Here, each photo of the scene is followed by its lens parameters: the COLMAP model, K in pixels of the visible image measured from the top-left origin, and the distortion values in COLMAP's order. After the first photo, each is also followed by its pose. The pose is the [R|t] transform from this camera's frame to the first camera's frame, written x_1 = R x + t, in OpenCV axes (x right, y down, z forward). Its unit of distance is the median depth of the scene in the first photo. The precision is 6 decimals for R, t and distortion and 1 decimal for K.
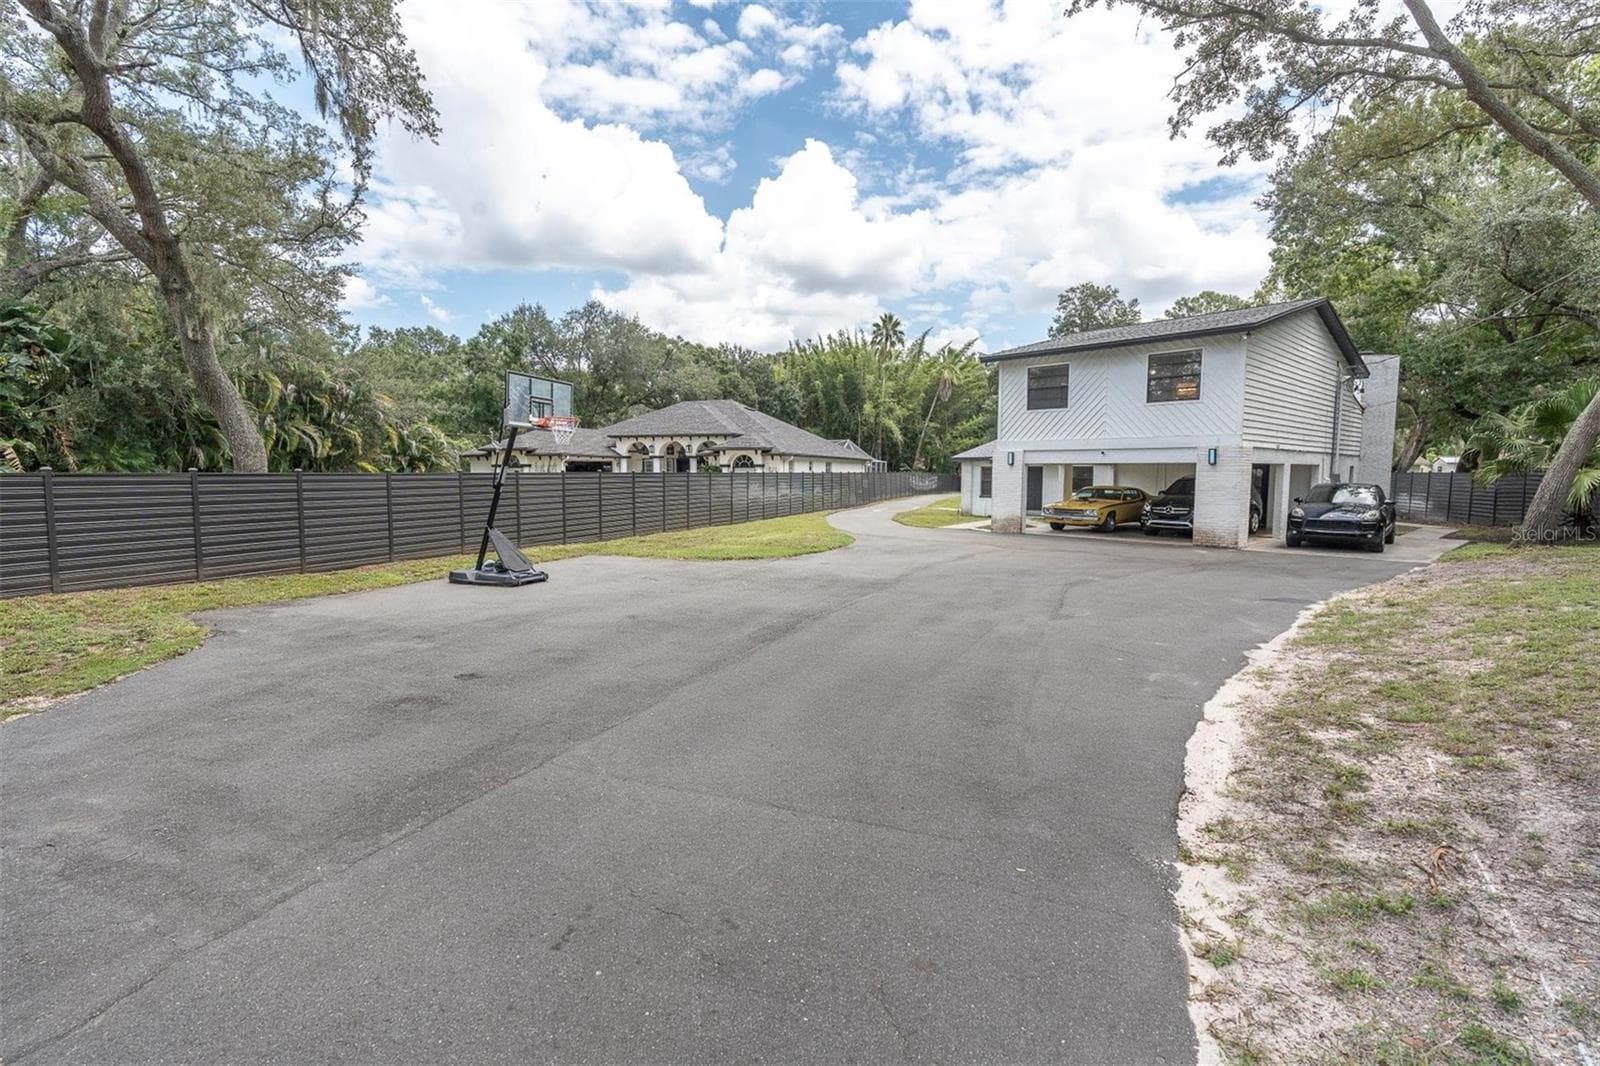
lens RADIAL K [[729.9, 0, 797.4], [0, 729.9, 522.6], [0, 0, 1]] dist [0.000491, 0.001082]
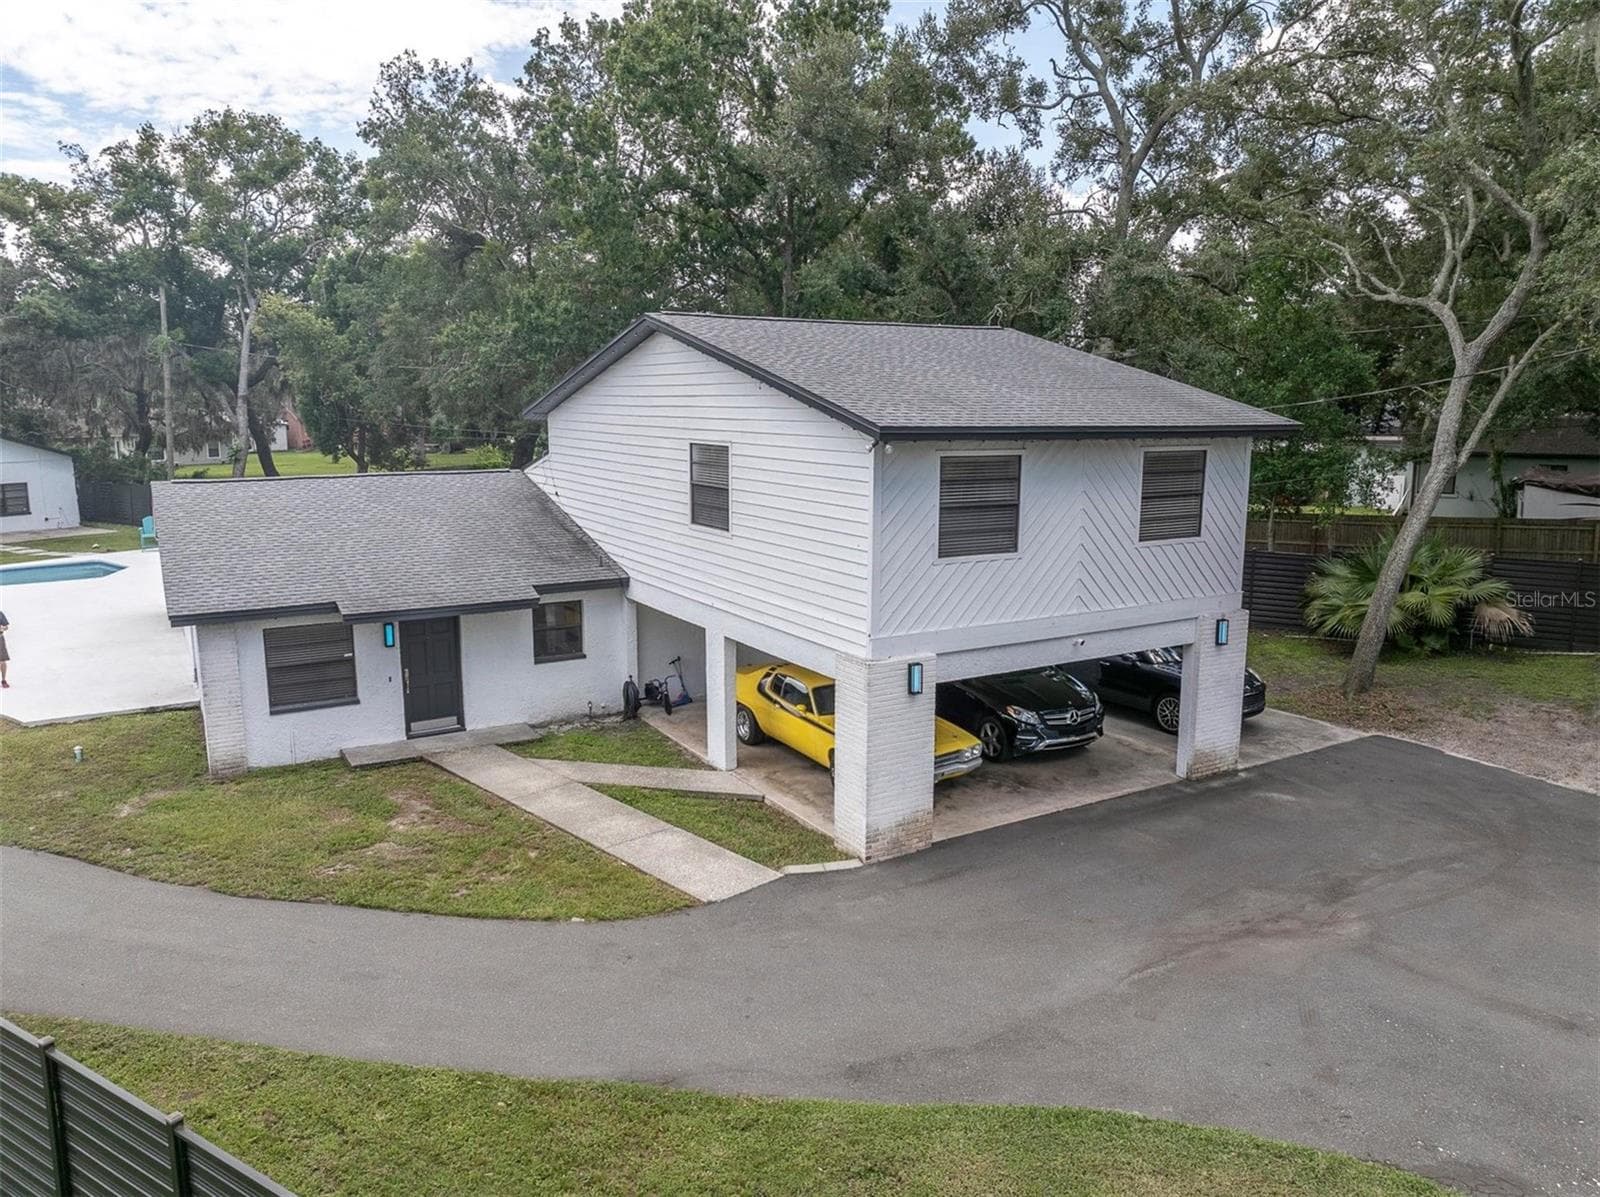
lens RADIAL K [[1154.7, 0, 827.8], [0, 1154.7, 577.1], [0, 0, 1]] dist [-0.034613, -0.004238]
pose [[0.180217, -0.161134, 0.970339, -0.132032], [0.062421, 0.986376, 0.152204, -0.099388], [-0.981644, 0.033139, 0.187820, 0.380243]]
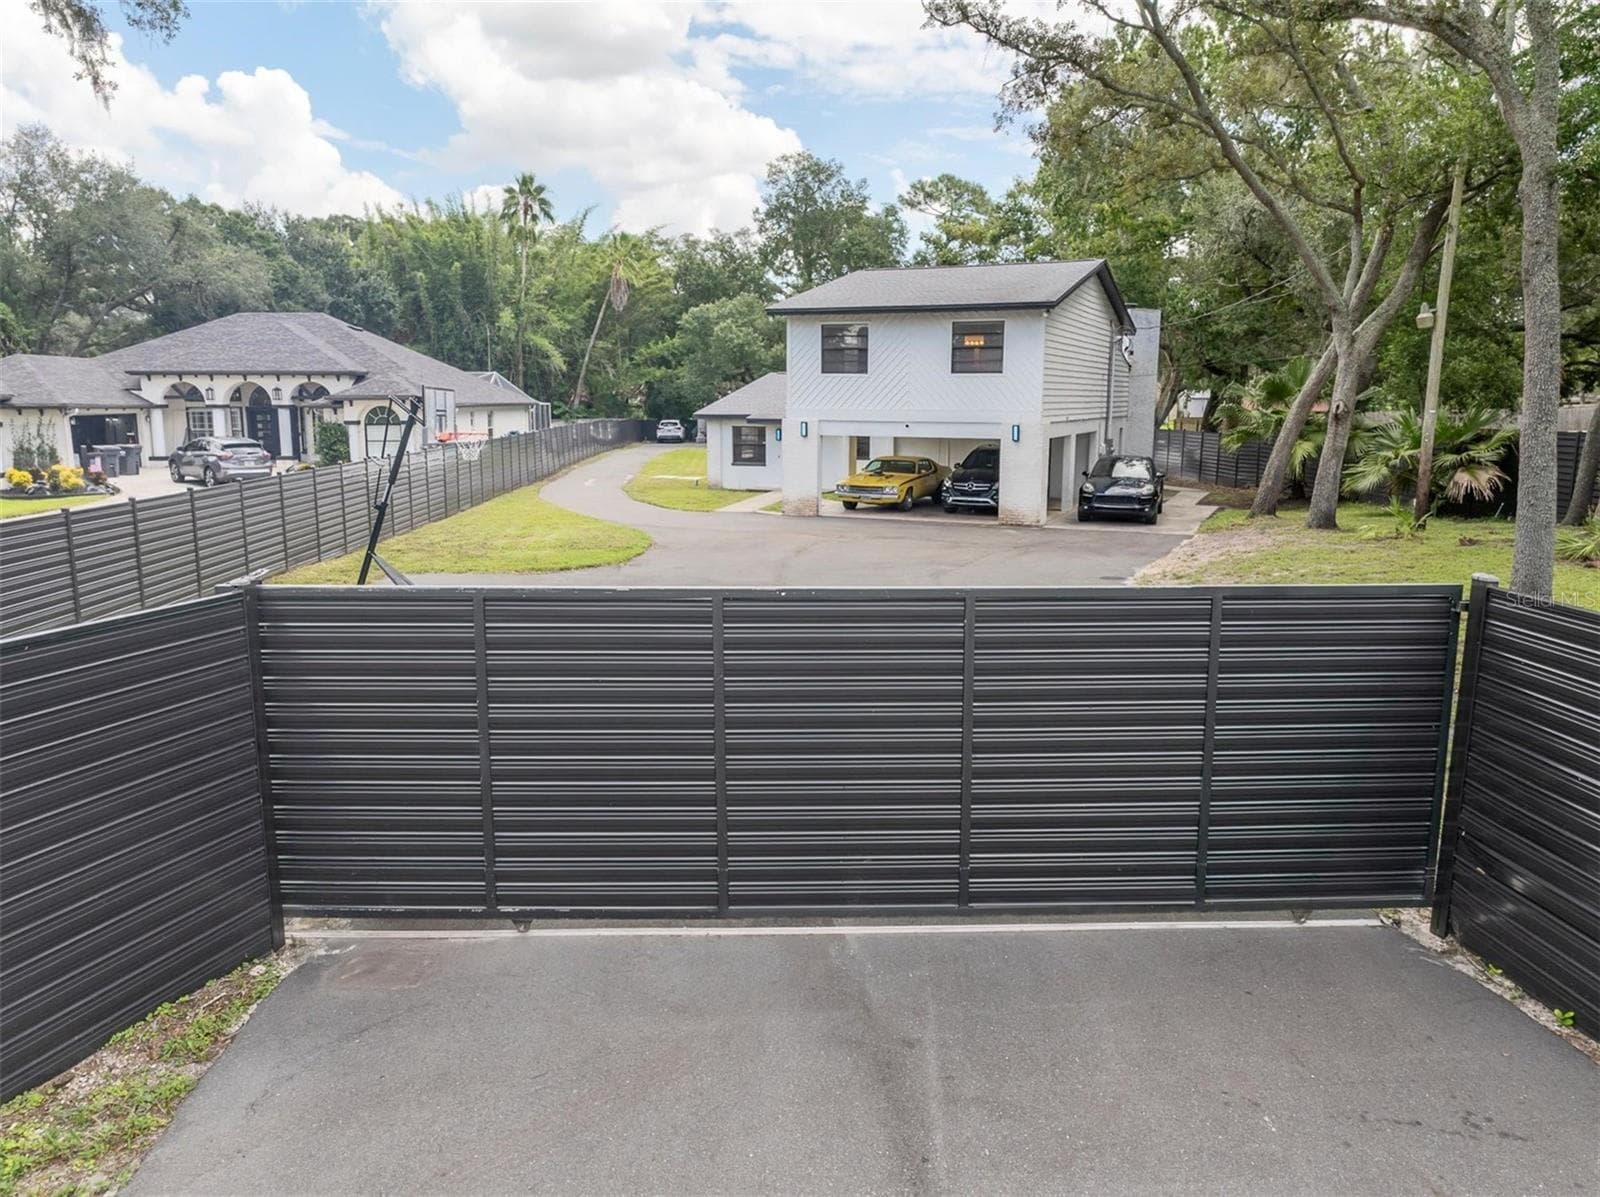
lens RADIAL K [[1145.8, 0, 809.3], [0, 1145.8, 568.7], [0, 0, 1]] dist [0.001248, 0.002308]
pose [[0.917389, -0.060232, 0.393408, -0.099452], [0.028704, 0.995921, 0.085542, -0.016131], [-0.396956, -0.067183, 0.915376, -0.101908]]
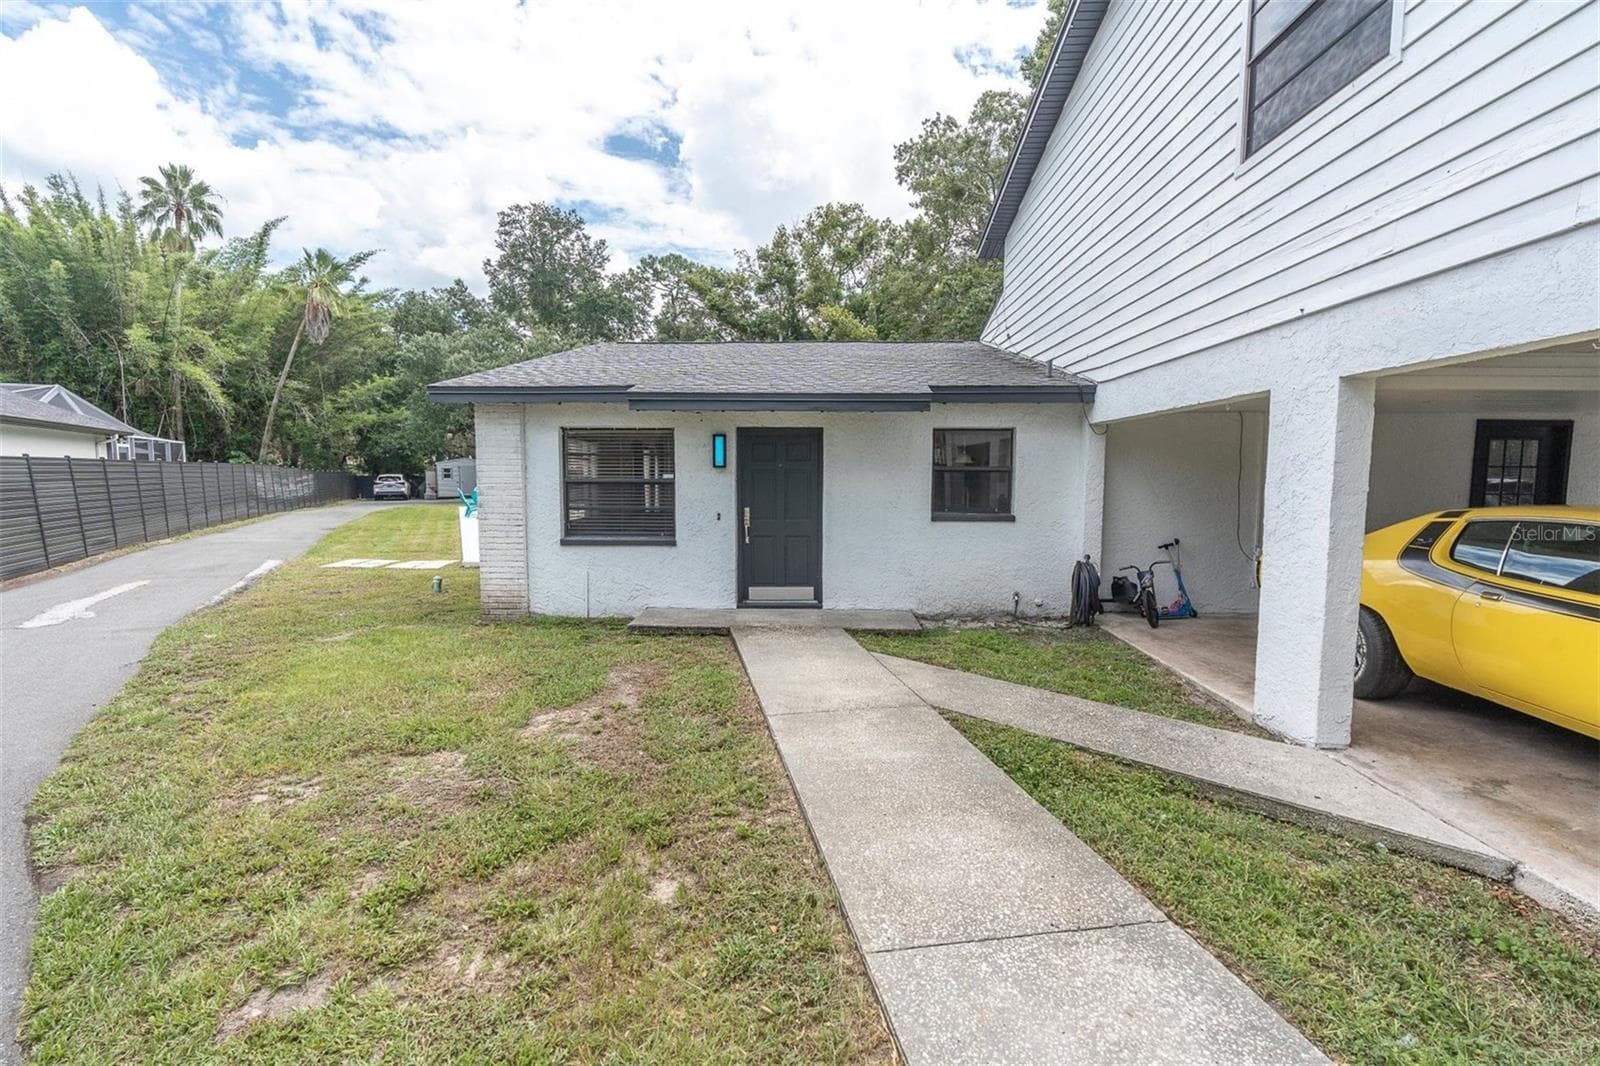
lens RADIAL K [[721.5, 0, 800.0], [0, 721.5, 533.0], [0, 0, 1]] dist [-0.002721, 0.000059]
pose [[0.700401, -0.059408, 0.711273, 0.076548], [0.048331, 0.998190, 0.035780, -0.026505], [-0.712112, 0.009316, 0.702004, 0.456005]]
